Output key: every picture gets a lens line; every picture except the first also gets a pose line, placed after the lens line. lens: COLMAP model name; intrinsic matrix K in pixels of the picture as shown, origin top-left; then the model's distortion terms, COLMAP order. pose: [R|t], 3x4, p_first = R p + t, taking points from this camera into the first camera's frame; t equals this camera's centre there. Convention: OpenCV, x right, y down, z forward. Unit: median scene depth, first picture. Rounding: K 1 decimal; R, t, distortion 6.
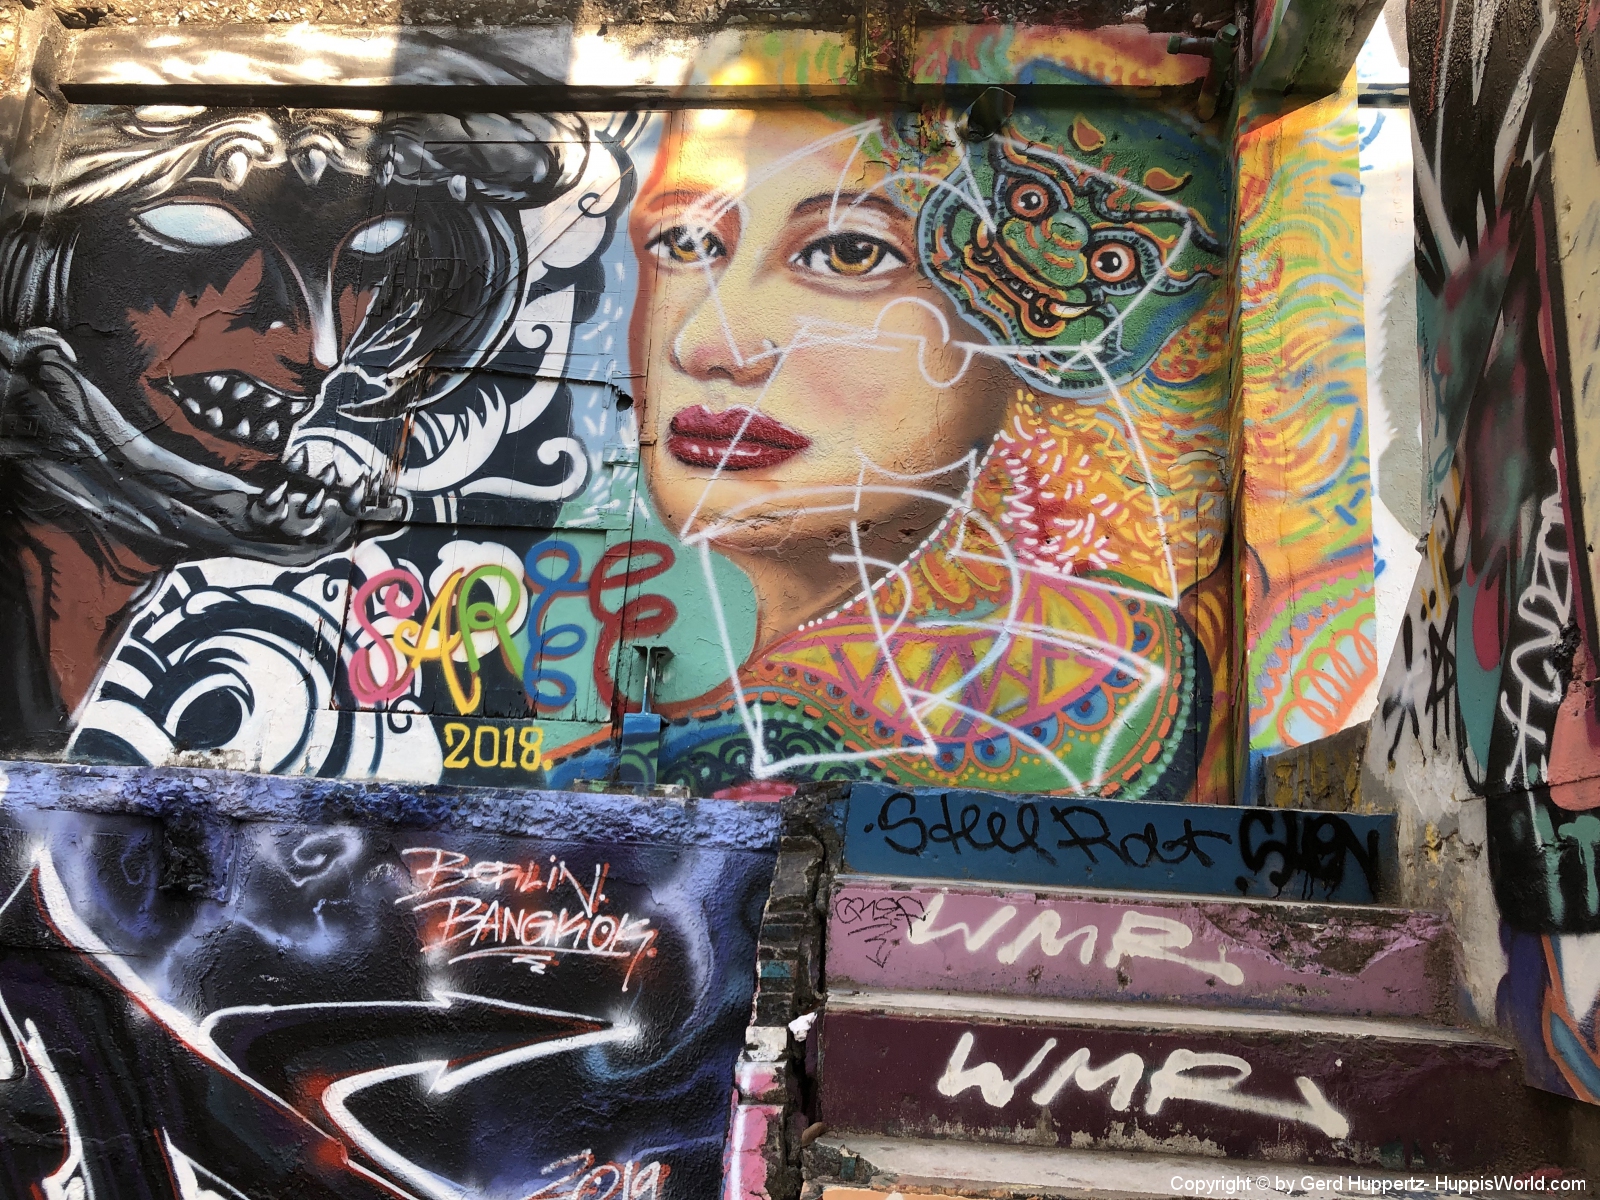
lens RADIAL K [[1311.9, 0, 795.1], [0, 1311.9, 602.6], [0, 0, 1]] dist [0.048323, -0.053757]
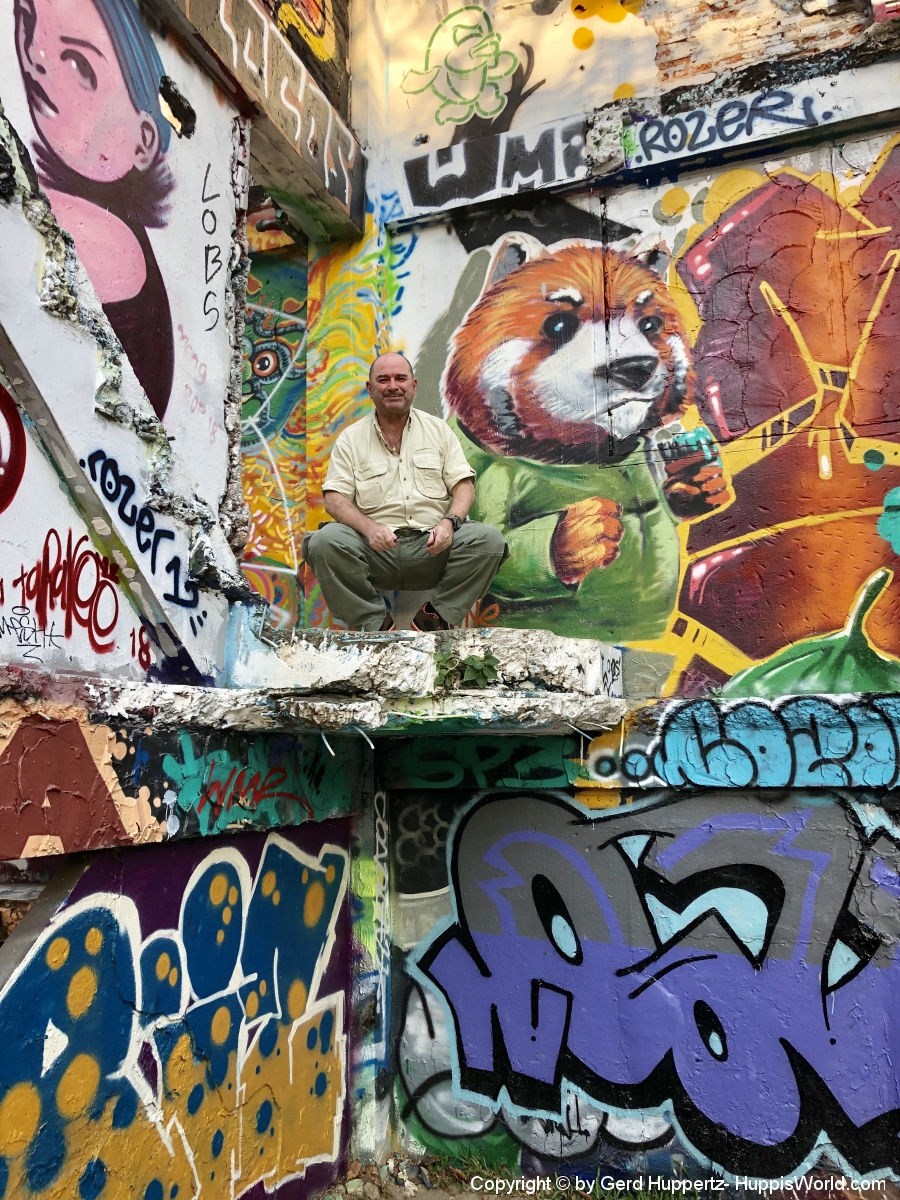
lens RADIAL K [[983.9, 0, 464.9], [0, 983.9, 597.4], [0, 0, 1]] dist [0.048323, -0.053757]
pose [[0.959749, -0.113696, -0.256817, 0.780495], [0.127731, 0.991058, 0.038589, 0.010845], [0.250133, -0.069839, 0.965689, -0.133242]]
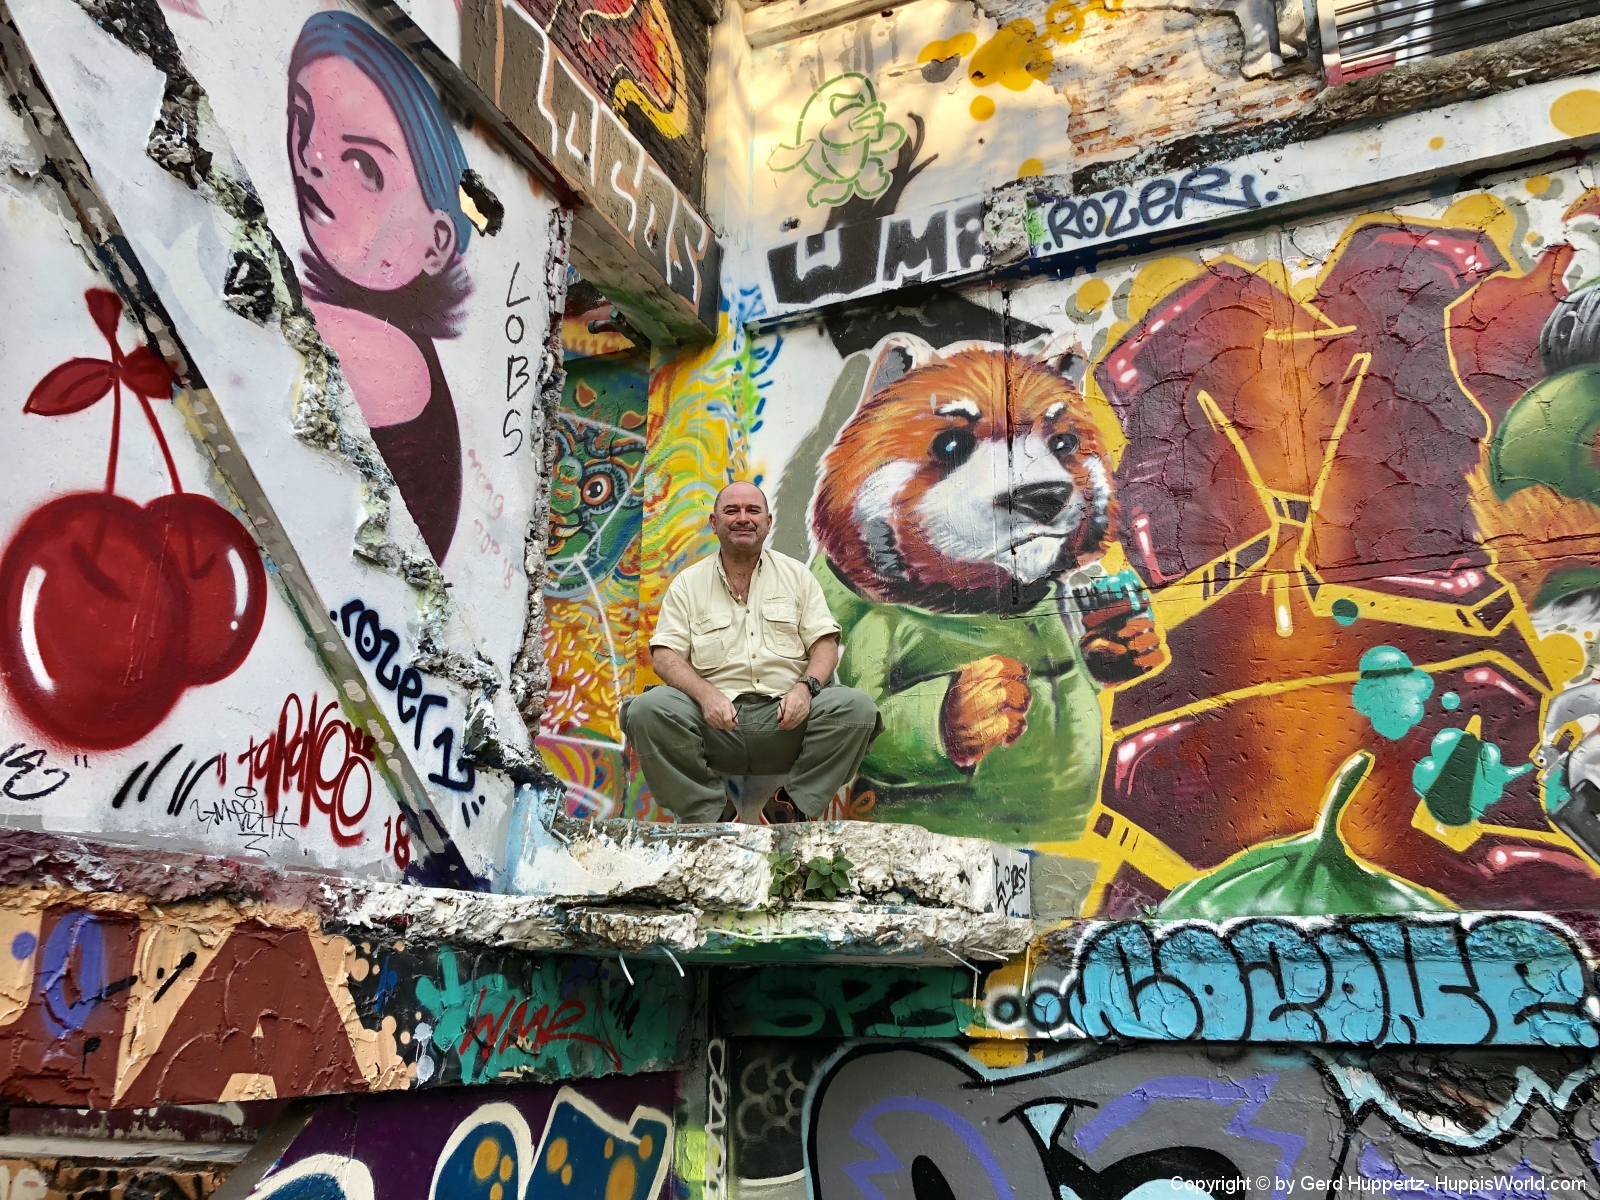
lens RADIAL K [[1311.9, 0, 830.2], [0, 1311.9, 614.0], [0, 0, 1]] dist [0.048323, -0.053757]
pose [[0.944502, -0.141446, -0.296496, 0.858396], [0.118005, 0.988399, -0.095614, 0.017570], [0.306581, 0.055319, 0.950236, -0.169253]]
